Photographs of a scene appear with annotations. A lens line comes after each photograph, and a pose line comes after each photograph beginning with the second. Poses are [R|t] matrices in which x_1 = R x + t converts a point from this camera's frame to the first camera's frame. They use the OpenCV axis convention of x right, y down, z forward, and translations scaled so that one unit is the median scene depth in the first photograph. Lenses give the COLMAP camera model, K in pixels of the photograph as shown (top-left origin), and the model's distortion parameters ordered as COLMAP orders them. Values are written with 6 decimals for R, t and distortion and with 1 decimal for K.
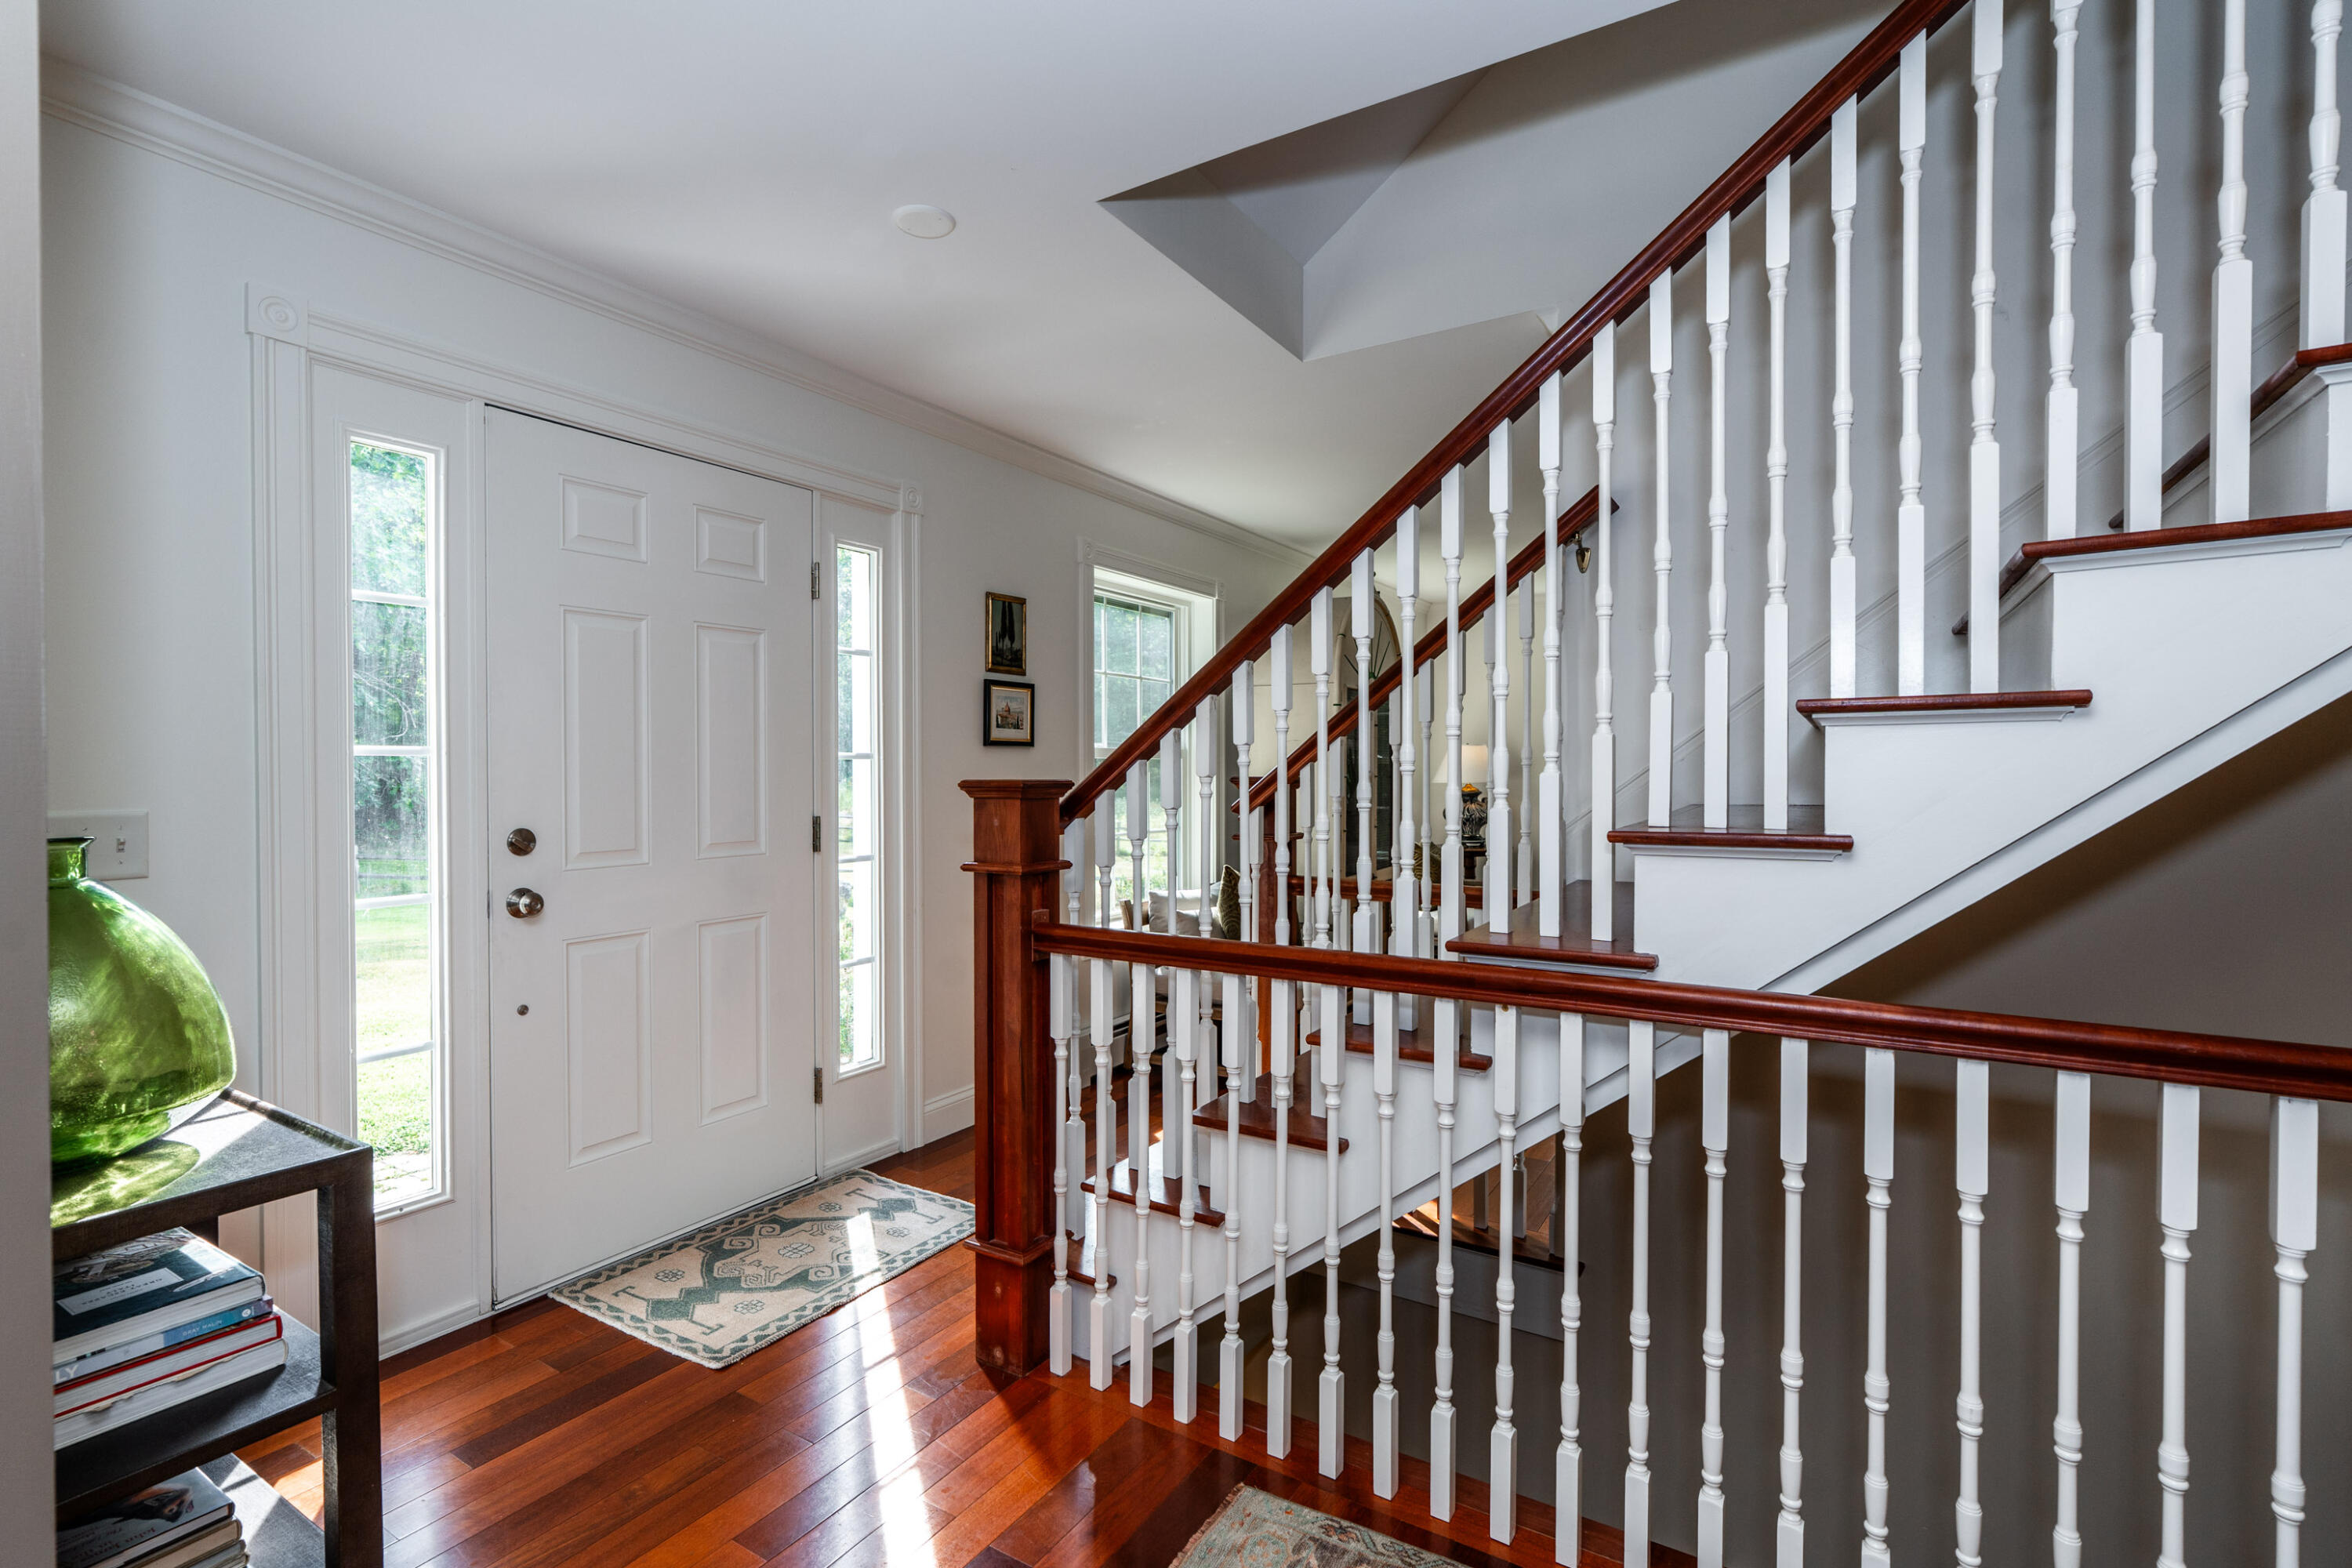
lens RADIAL K [[1079.0, 0, 1176.0], [0, 1079.0, 784.0], [0, 0, 1]] dist [-0.000318, -0.000015]
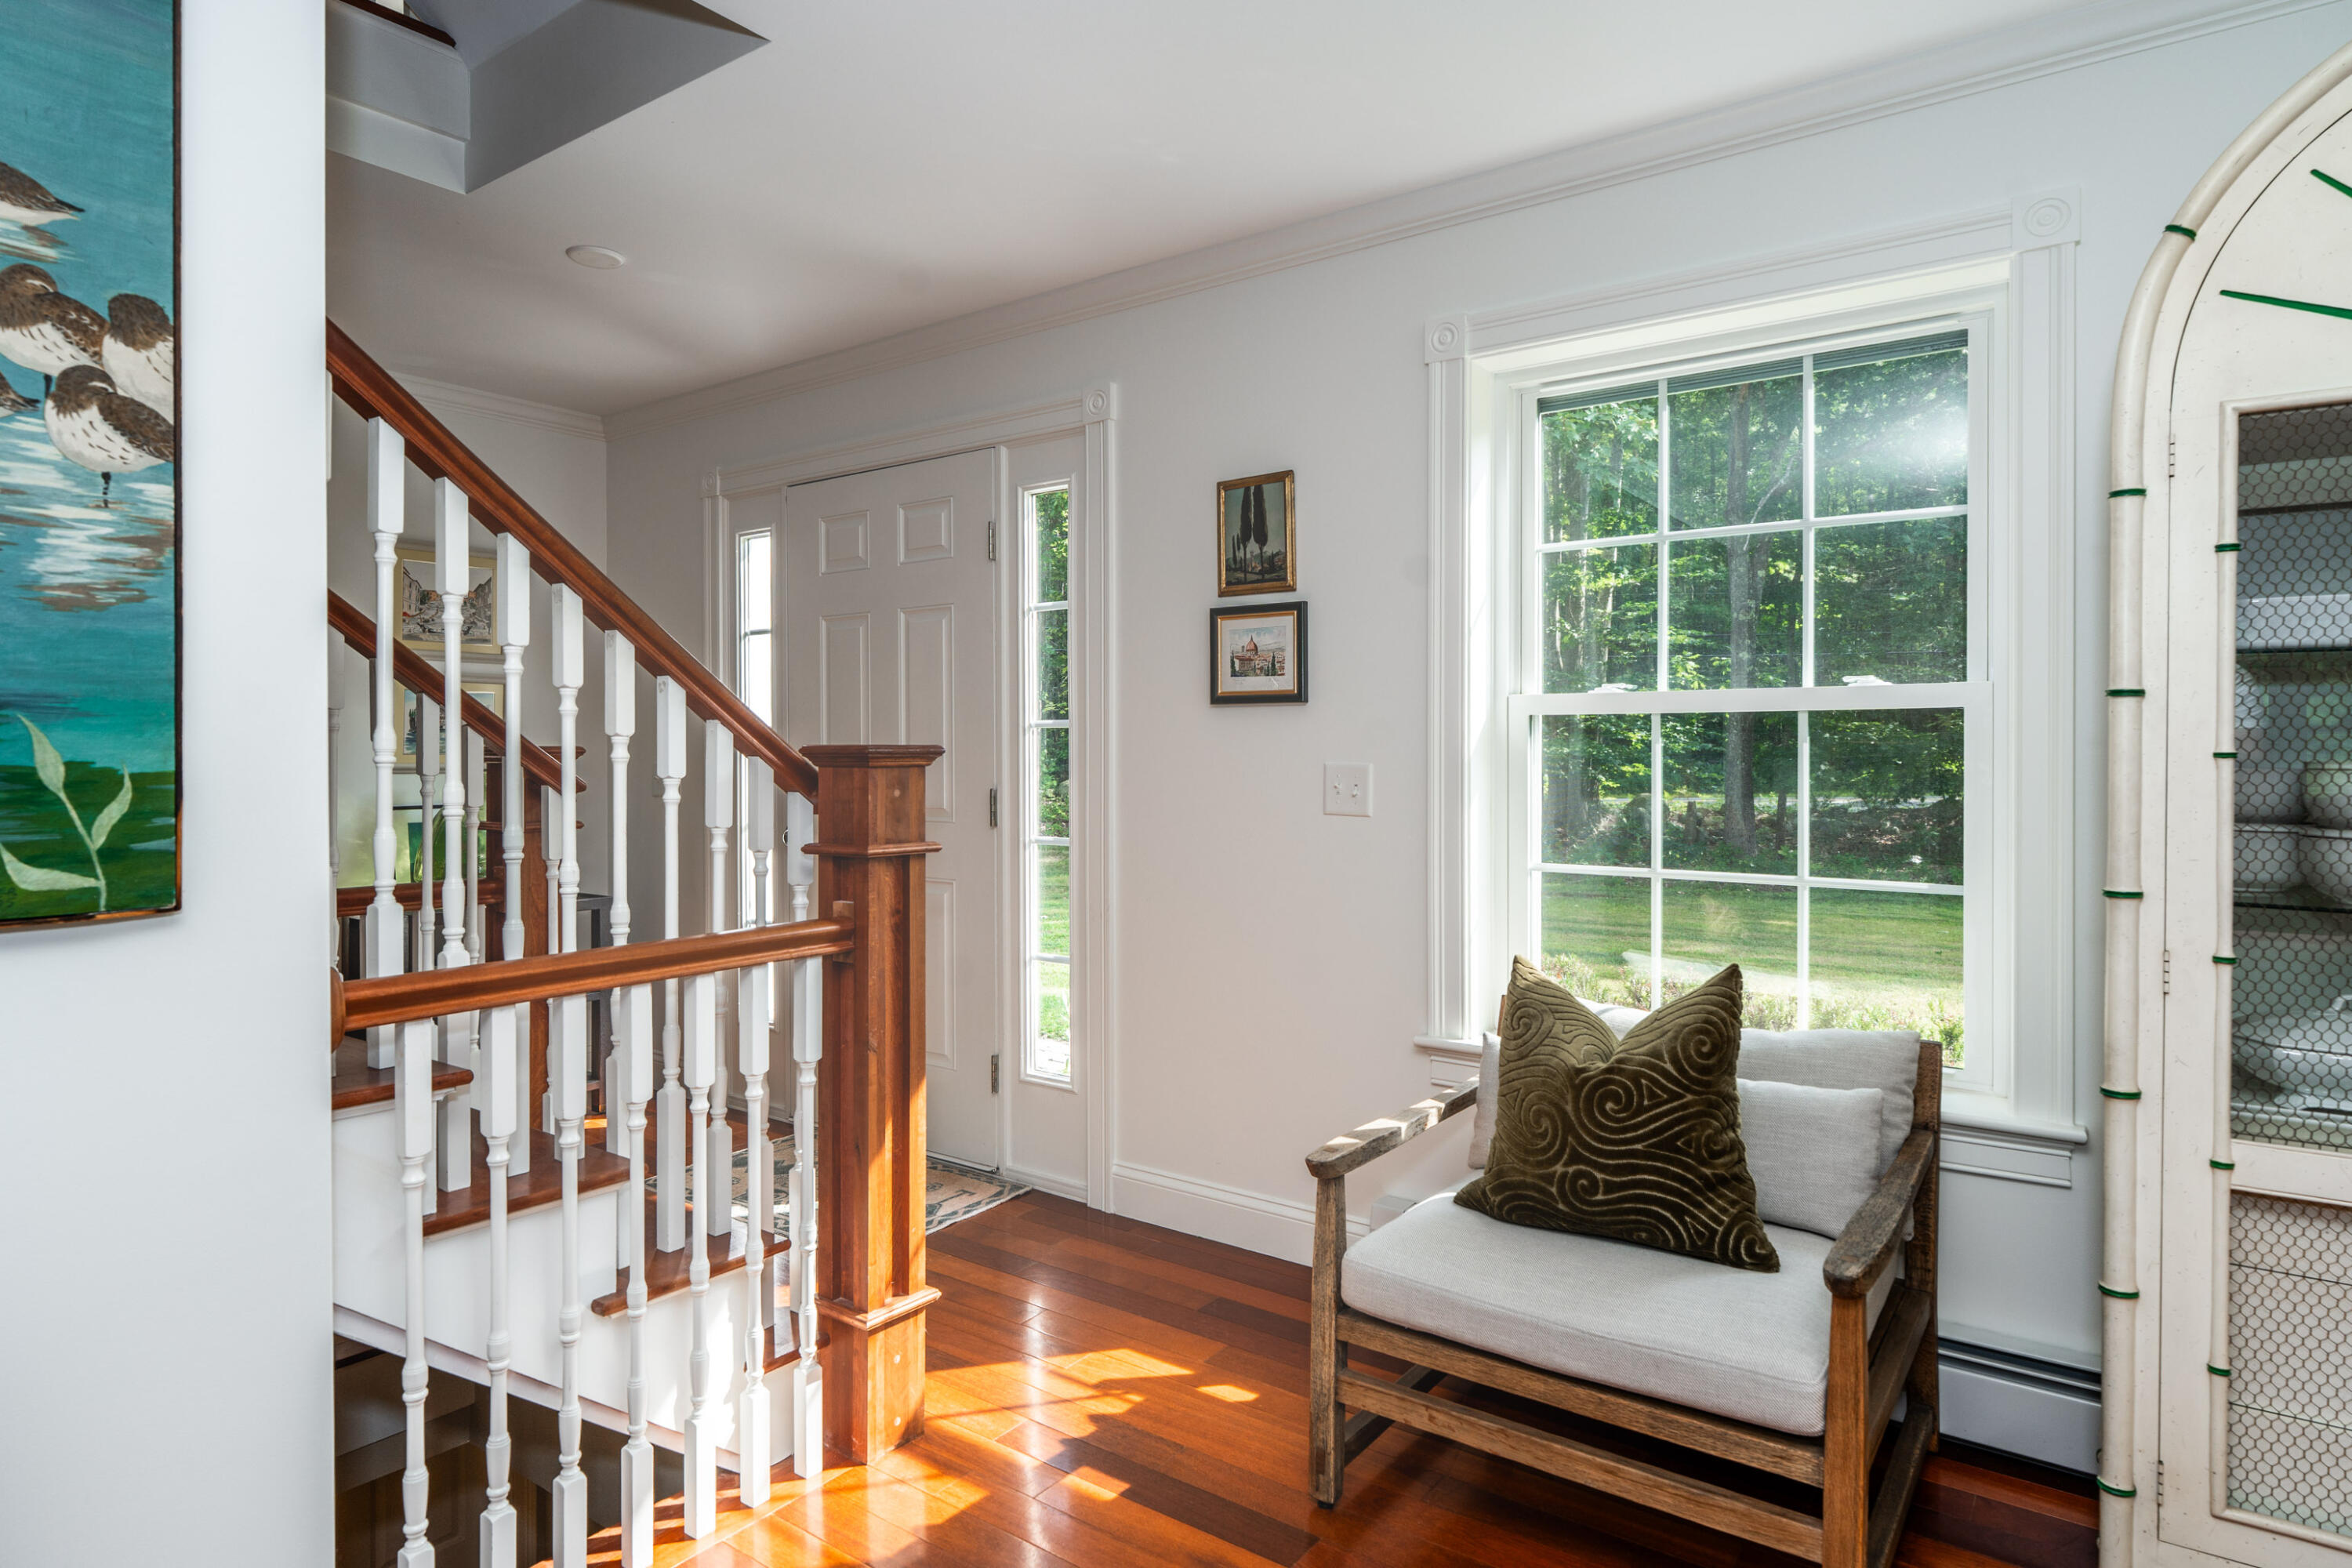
lens RADIAL K [[1344.9, 0, 1178.9], [0, 1344.9, 749.1], [0, 0, 1]] dist [0.002639, 0.000567]
pose [[-0.061243, 0.007138, -0.998097, 0.683951], [-0.007672, 0.999942, 0.007622, -0.012562], [0.998093, 0.008125, -0.061184, 1.015346]]
